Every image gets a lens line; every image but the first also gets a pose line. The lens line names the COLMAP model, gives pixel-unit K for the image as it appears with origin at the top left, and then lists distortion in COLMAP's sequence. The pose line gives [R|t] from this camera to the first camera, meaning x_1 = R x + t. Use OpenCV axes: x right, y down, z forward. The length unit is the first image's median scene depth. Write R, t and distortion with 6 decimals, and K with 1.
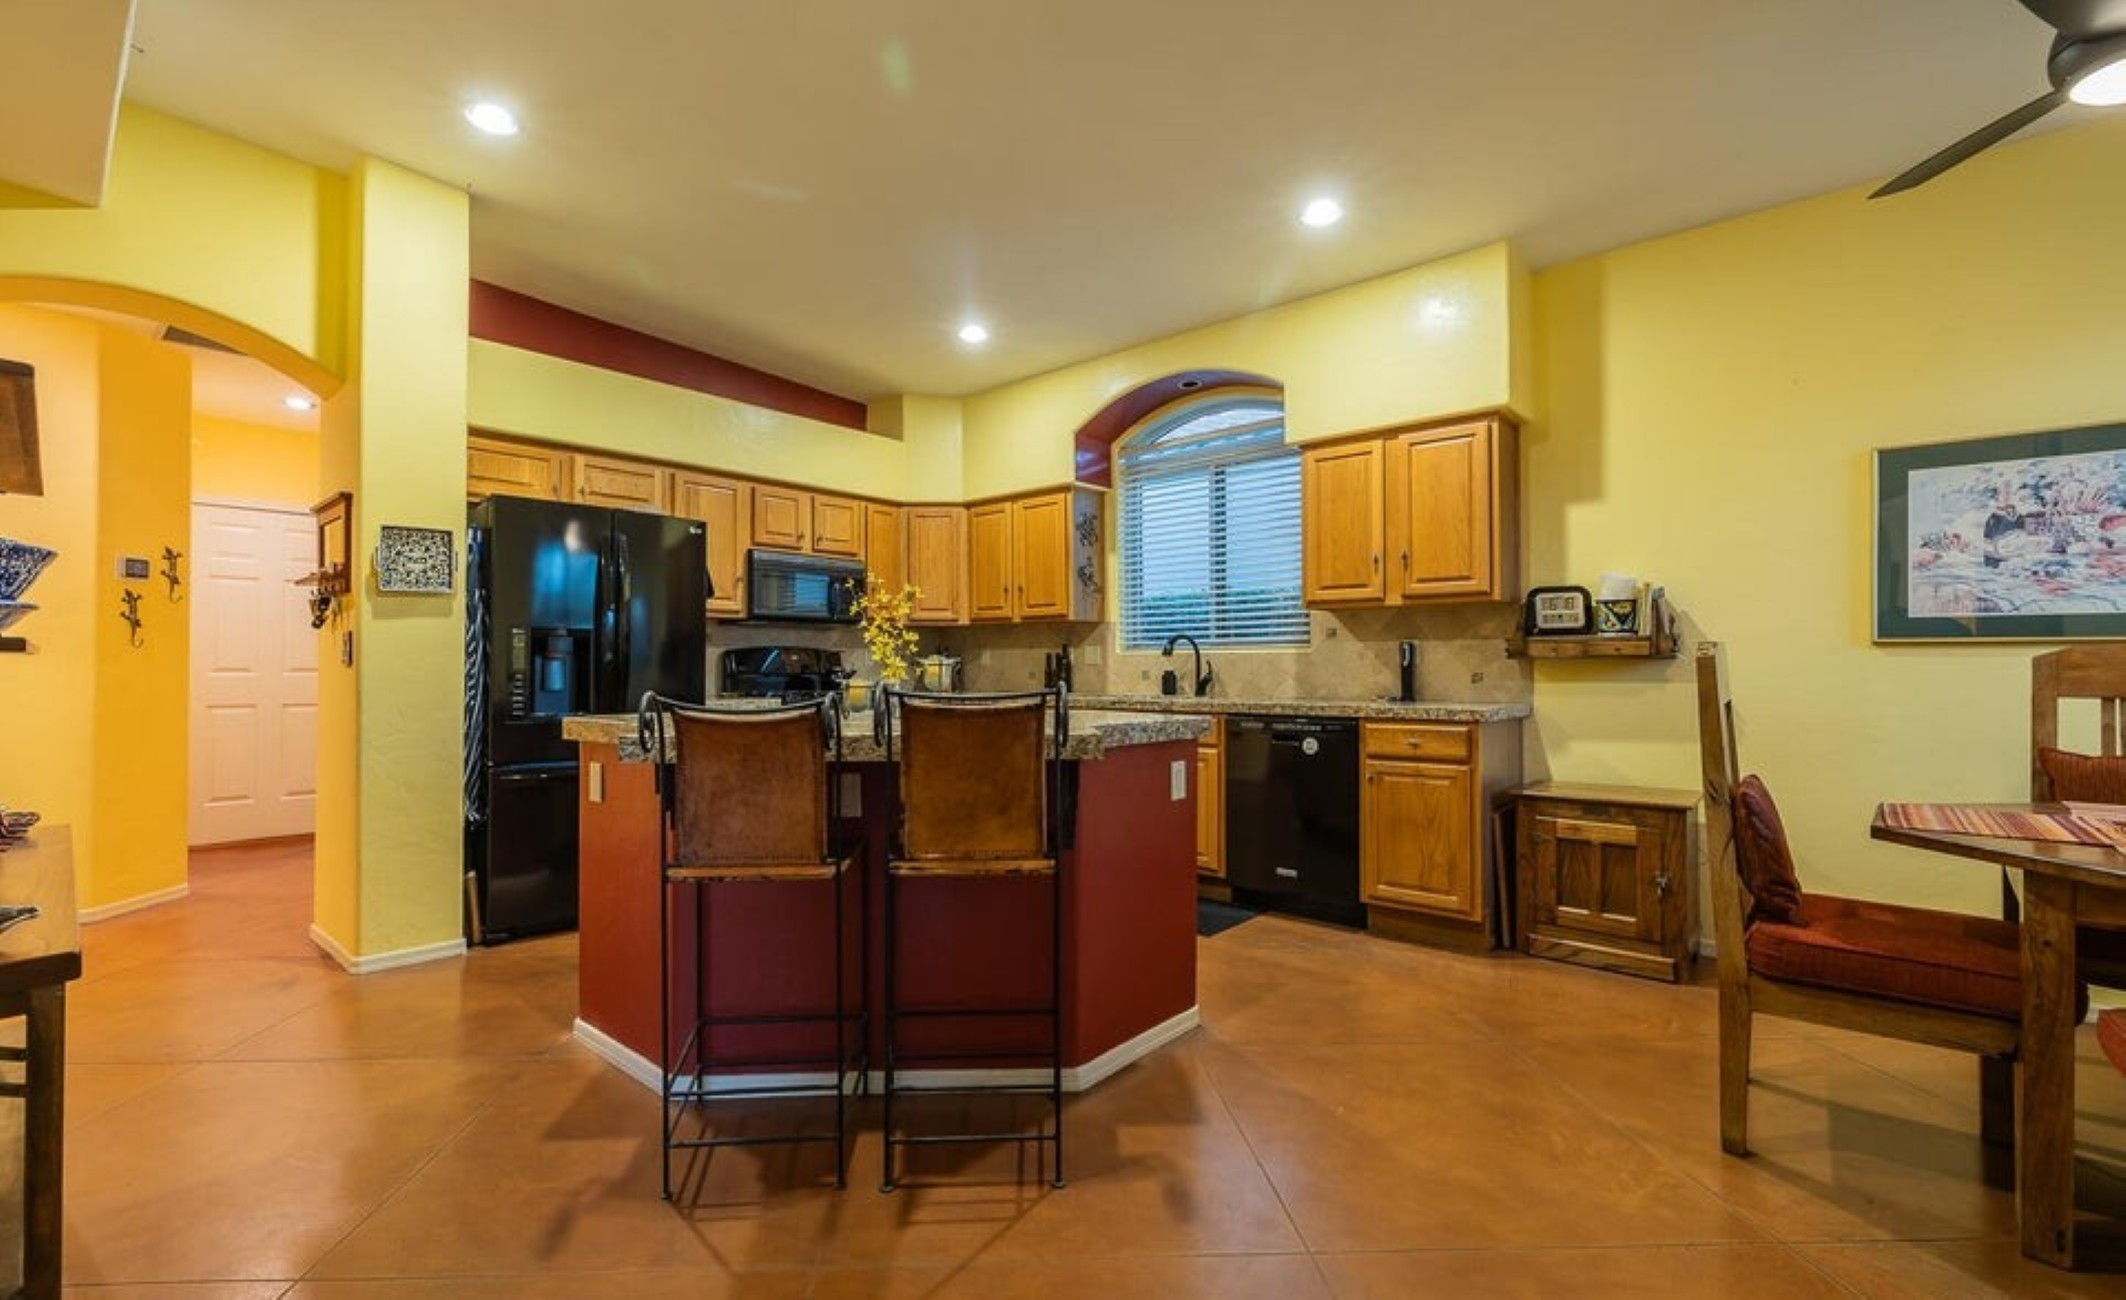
lens RADIAL K [[886.6, 0, 1056.4], [0, 886.6, 655.3], [0, 0, 1]] dist [0.003151, 0.000231]
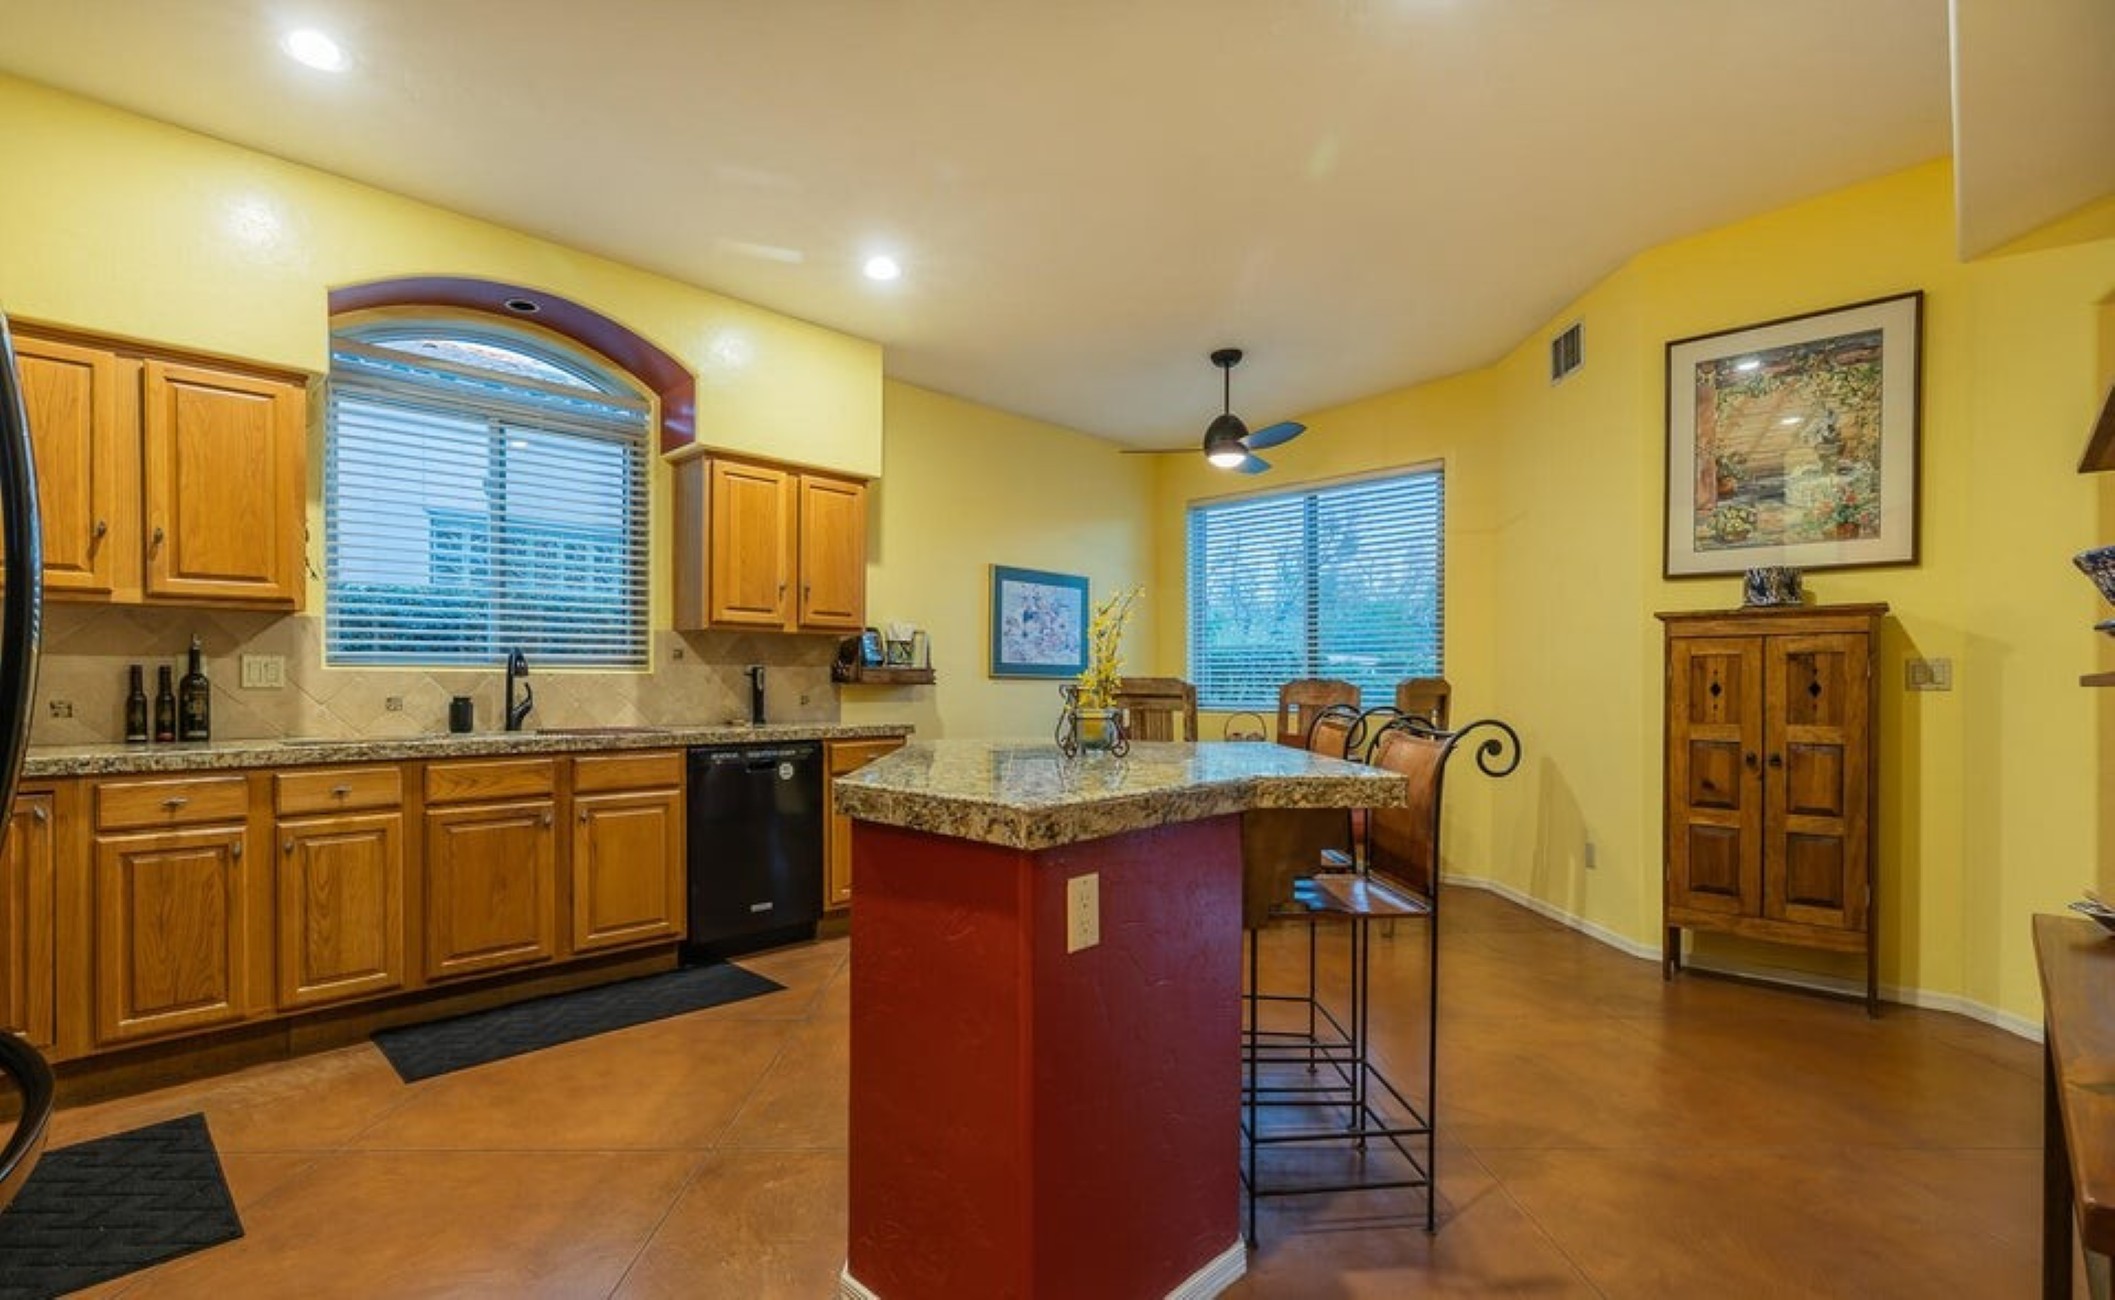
lens RADIAL K [[962.3, 0, 1004.0], [0, 962.3, 681.8], [0, 0, 1]] dist [0.018589, 0.000470]
pose [[0.080373, 0.006982, 0.996740, -0.819544], [-0.012231, 0.999907, -0.006018, 0.006593], [-0.996690, -0.011707, 0.080451, 0.718697]]
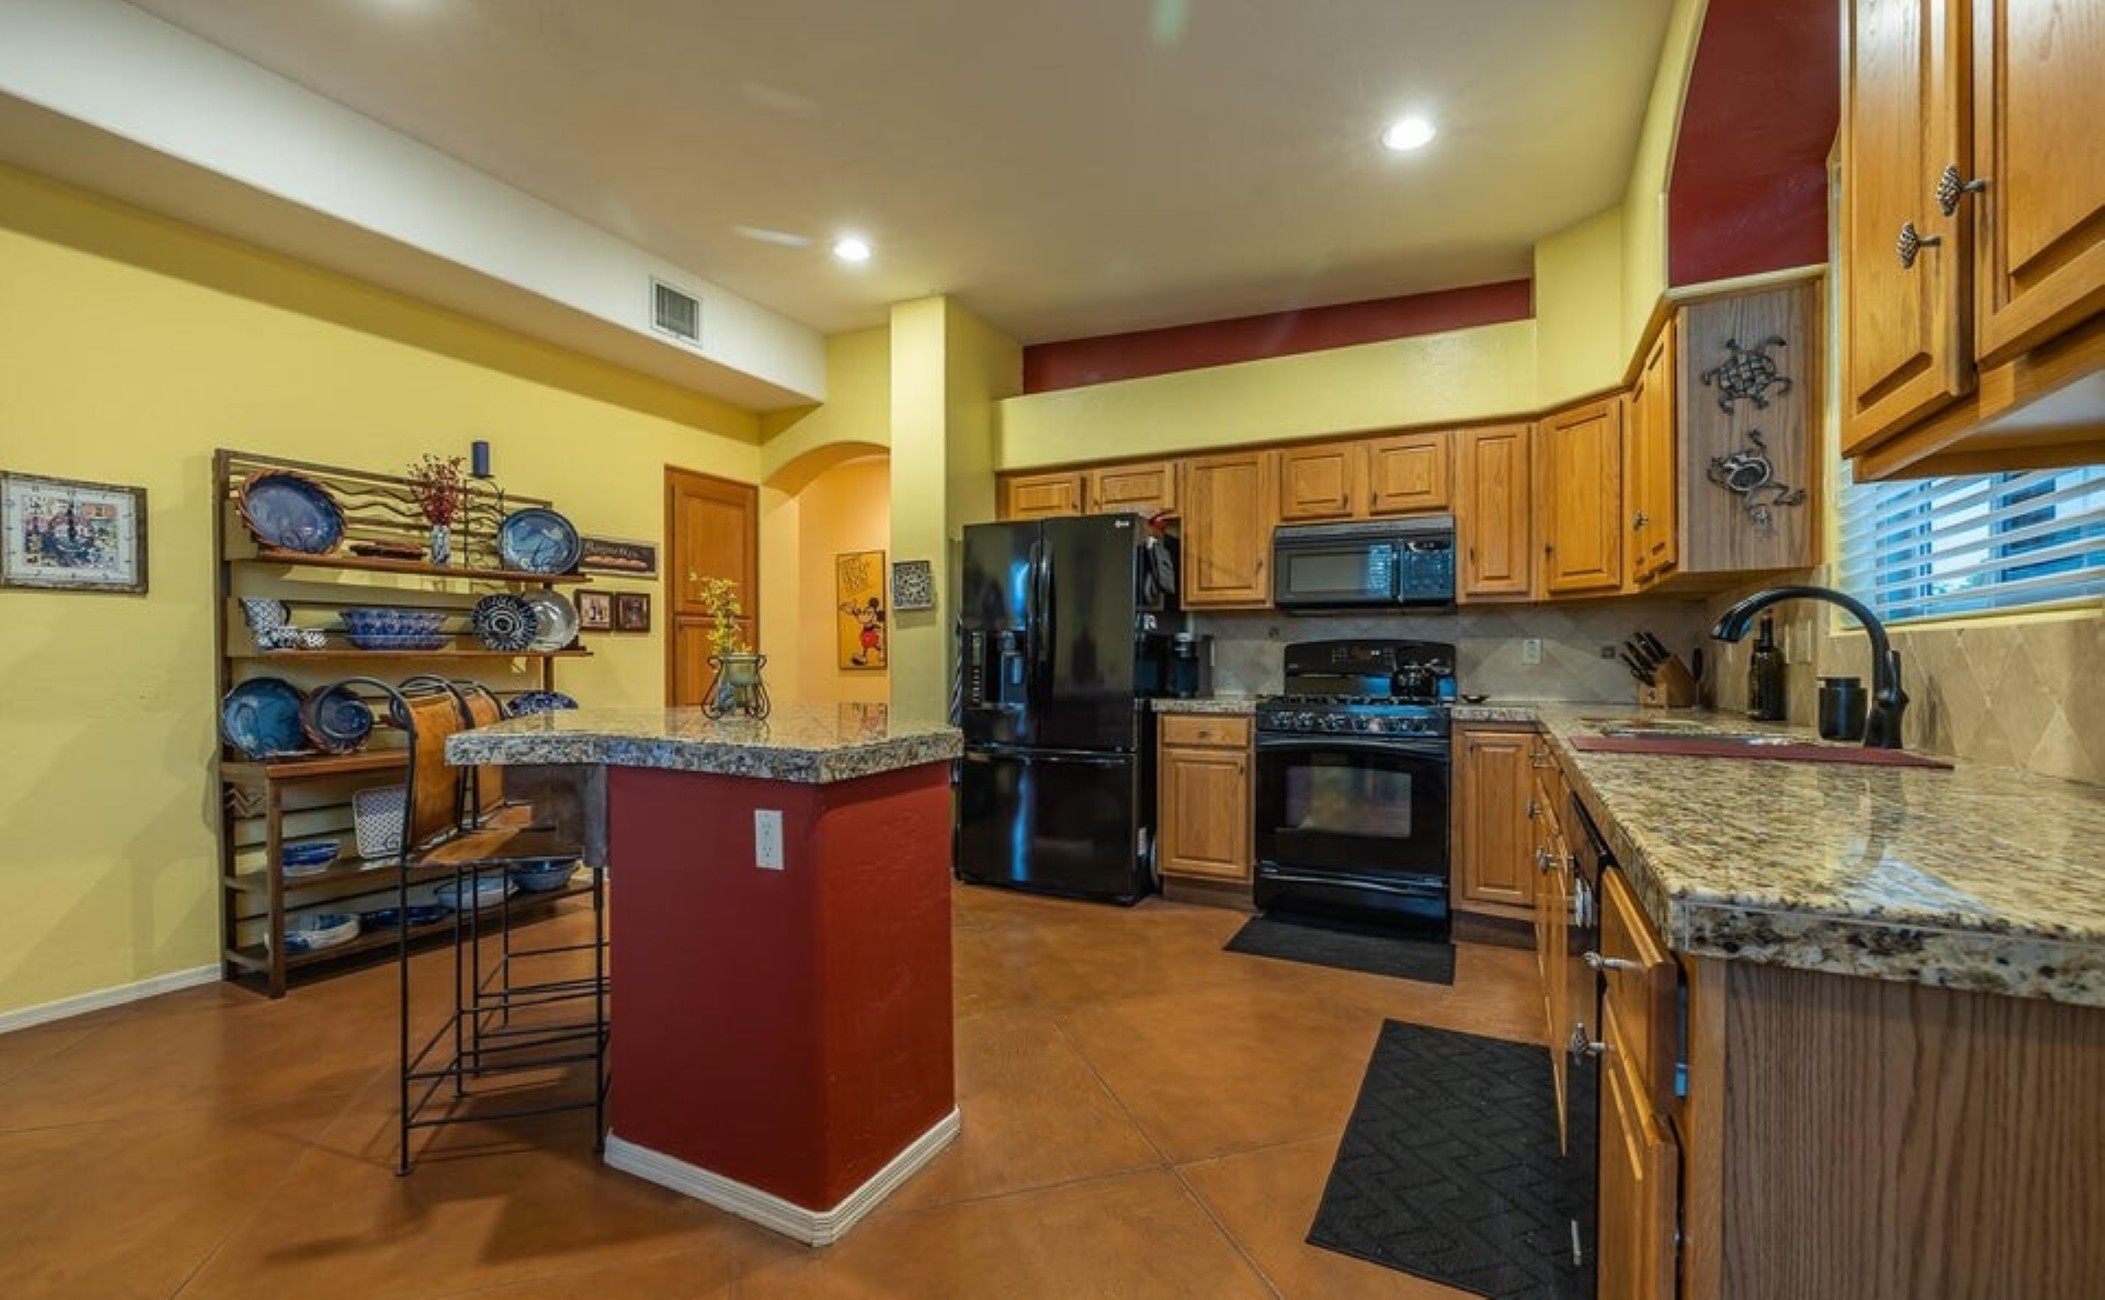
lens RADIAL K [[896.7, 0, 1022.3], [0, 896.7, 665.0], [0, 0, 1]] dist [0.000627, -0.000433]
pose [[0.230825, 0.004921, -0.972983, 0.610219], [0.010127, 0.999921, 0.007460, 0.007283], [0.972943, -0.011575, 0.230757, 0.764817]]
